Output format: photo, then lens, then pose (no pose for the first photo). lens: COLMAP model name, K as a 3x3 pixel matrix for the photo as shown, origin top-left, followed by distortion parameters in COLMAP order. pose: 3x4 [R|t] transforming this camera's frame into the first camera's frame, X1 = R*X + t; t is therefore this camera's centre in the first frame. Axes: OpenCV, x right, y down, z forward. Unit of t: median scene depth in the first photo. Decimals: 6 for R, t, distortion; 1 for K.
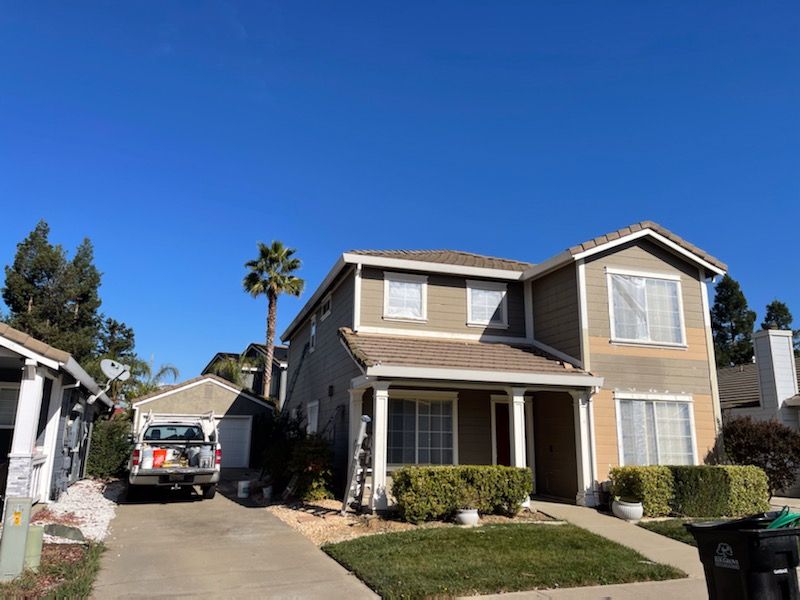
lens RADIAL K [[607.7, 0, 400.0], [0, 607.7, 300.0], [0, 0, 1]] dist [0.049991, -0.089714]
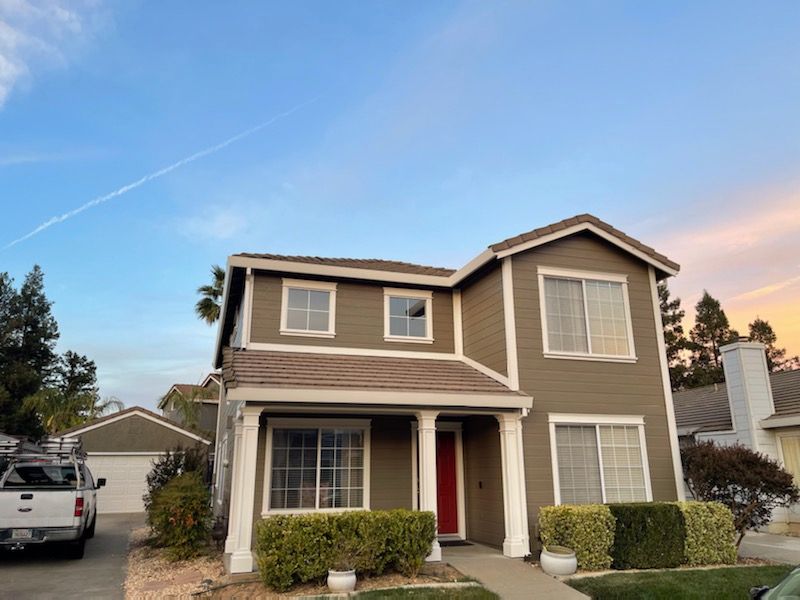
lens RADIAL K [[617.9, 0, 400.0], [0, 617.9, 300.0], [0, 0, 1]] dist [0.067251, -0.105558]
pose [[0.999517, -0.016325, 0.026448, 0.118835], [0.017488, 0.998862, -0.044382, 0.026033], [-0.025694, 0.044823, 0.998664, 0.138468]]
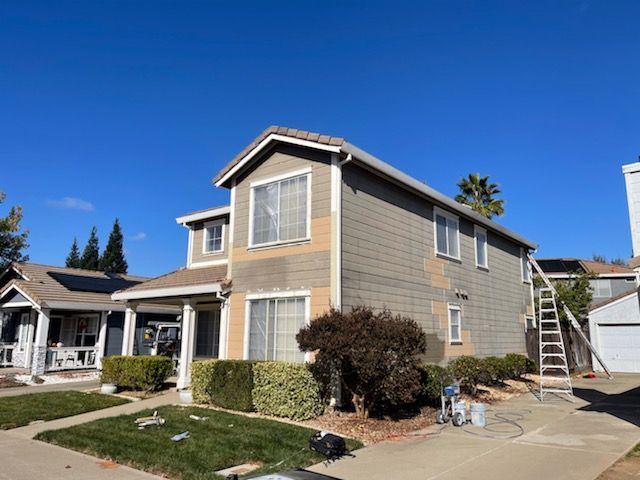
lens RADIAL K [[497.7, 0, 320.0], [0, 497.7, 240.0], [0, 0, 1]] dist [0.035906, -0.045157]
pose [[0.548642, -0.170473, -0.818493, 1.107856], [0.187999, 0.979075, -0.077901, 0.139909], [0.814646, -0.111136, 0.569211, 0.560872]]
